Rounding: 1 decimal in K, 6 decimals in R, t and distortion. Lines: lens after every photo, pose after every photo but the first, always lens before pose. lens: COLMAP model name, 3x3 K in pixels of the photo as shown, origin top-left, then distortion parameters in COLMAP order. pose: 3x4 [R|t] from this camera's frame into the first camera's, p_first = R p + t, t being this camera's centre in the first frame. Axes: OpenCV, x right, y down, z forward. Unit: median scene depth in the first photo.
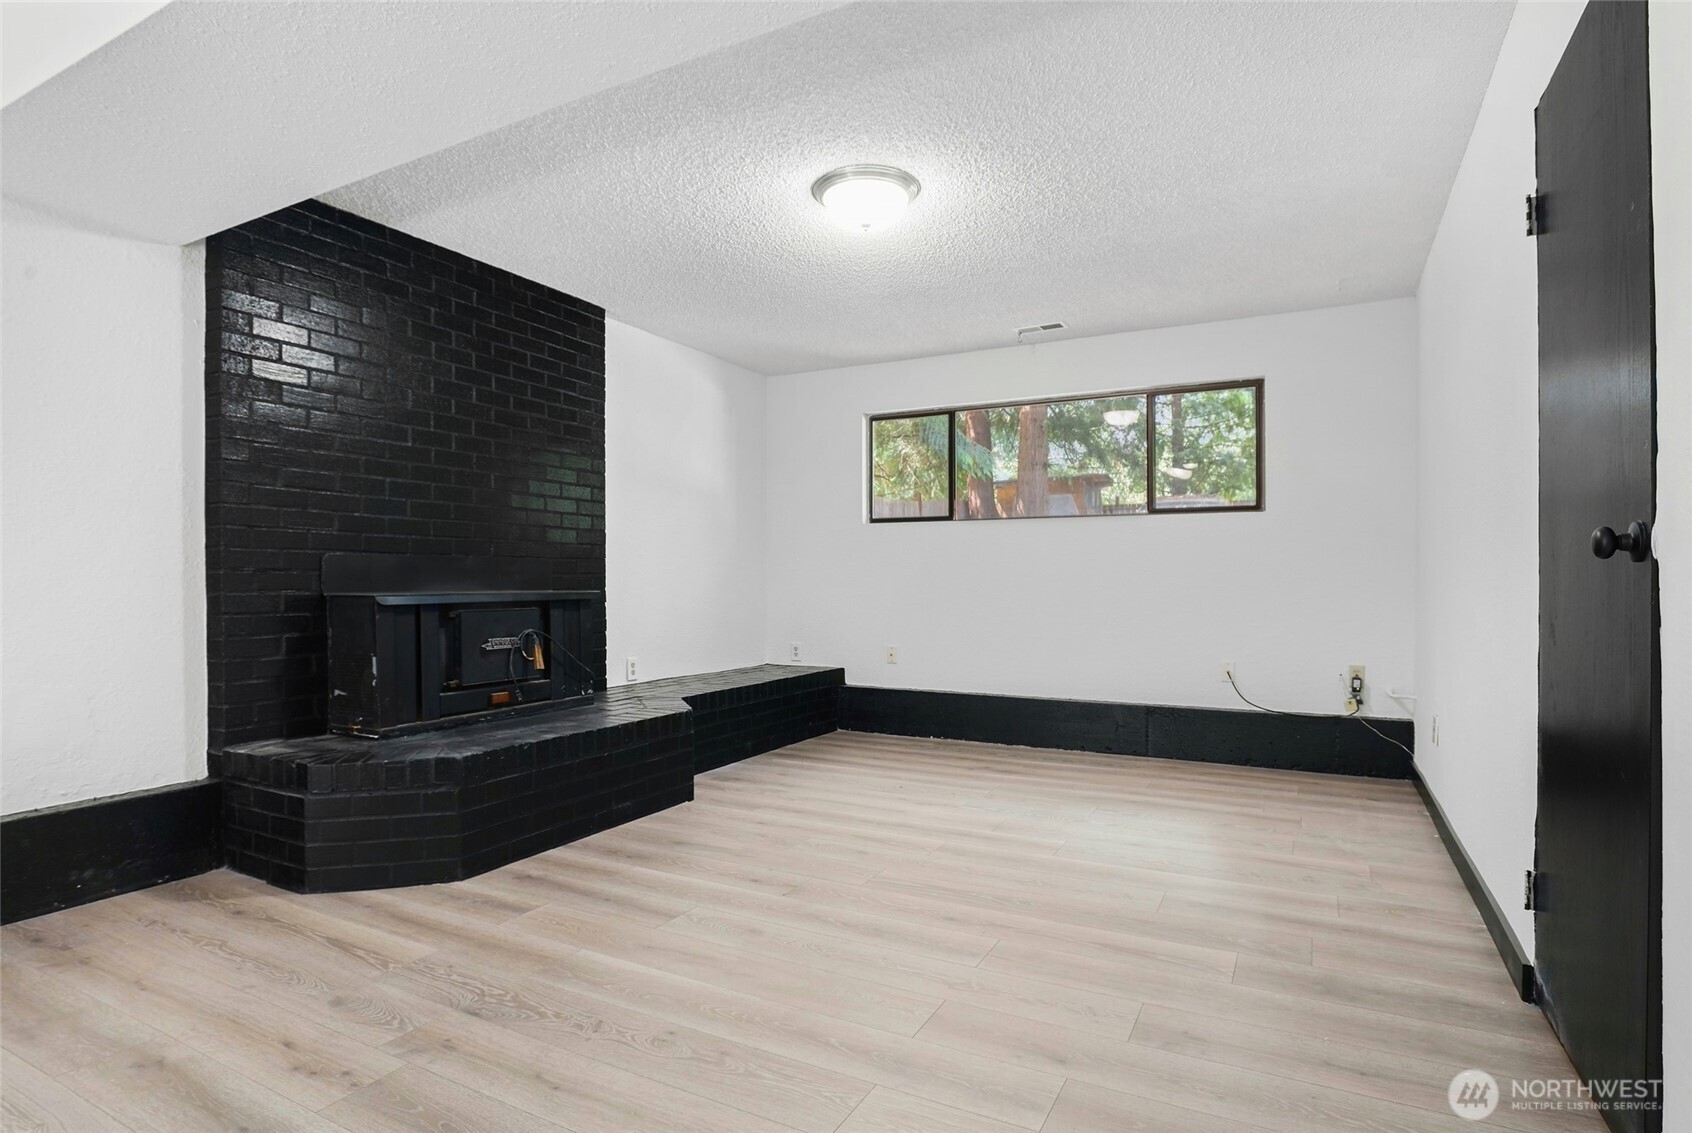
lens RADIAL K [[872.9, 0, 849.5], [0, 872.9, 567.7], [0, 0, 1]] dist [-0.000508, -0.000510]
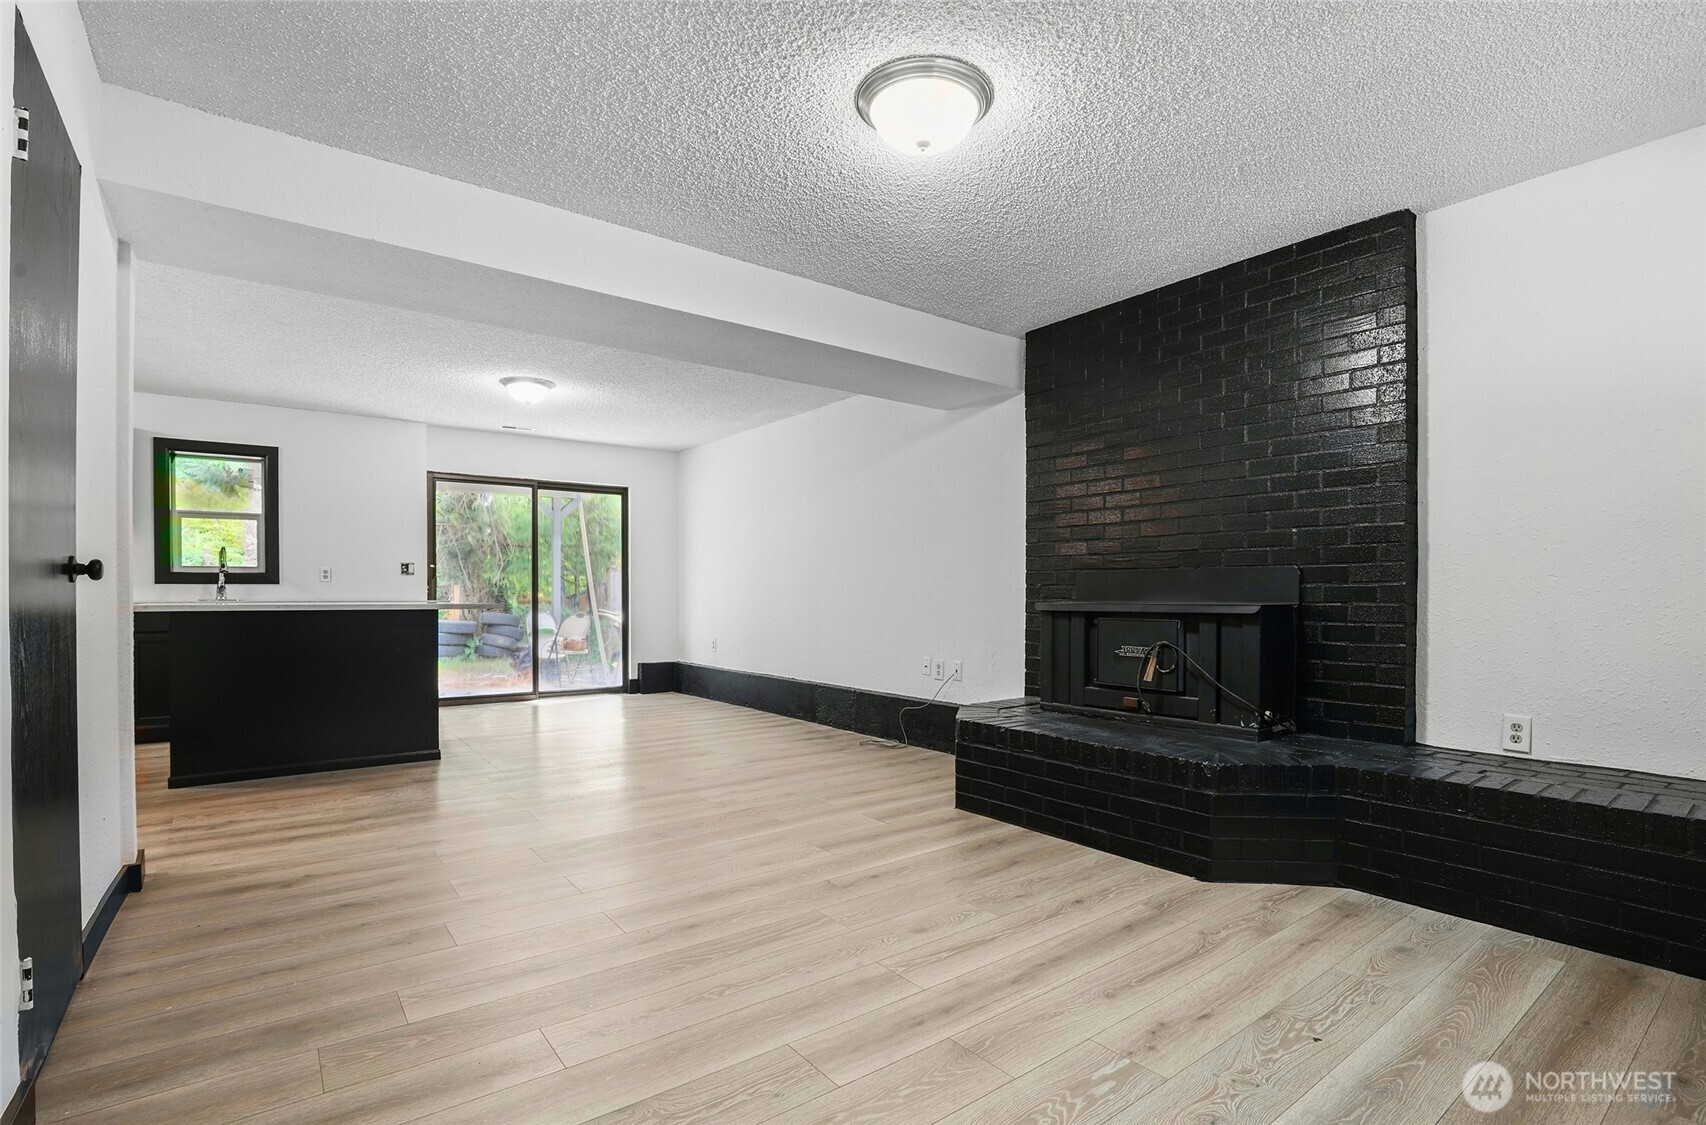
lens RADIAL K [[809.6, 0, 866.8], [0, 809.6, 580.6], [0, 0, 1]] dist [-0.024043, 0.001581]
pose [[-0.411701, -0.014908, -0.911197, 0.741857], [0.014168, 0.999641, -0.022756, 0.022449], [0.911209, -0.022278, -0.411342, 1.318363]]
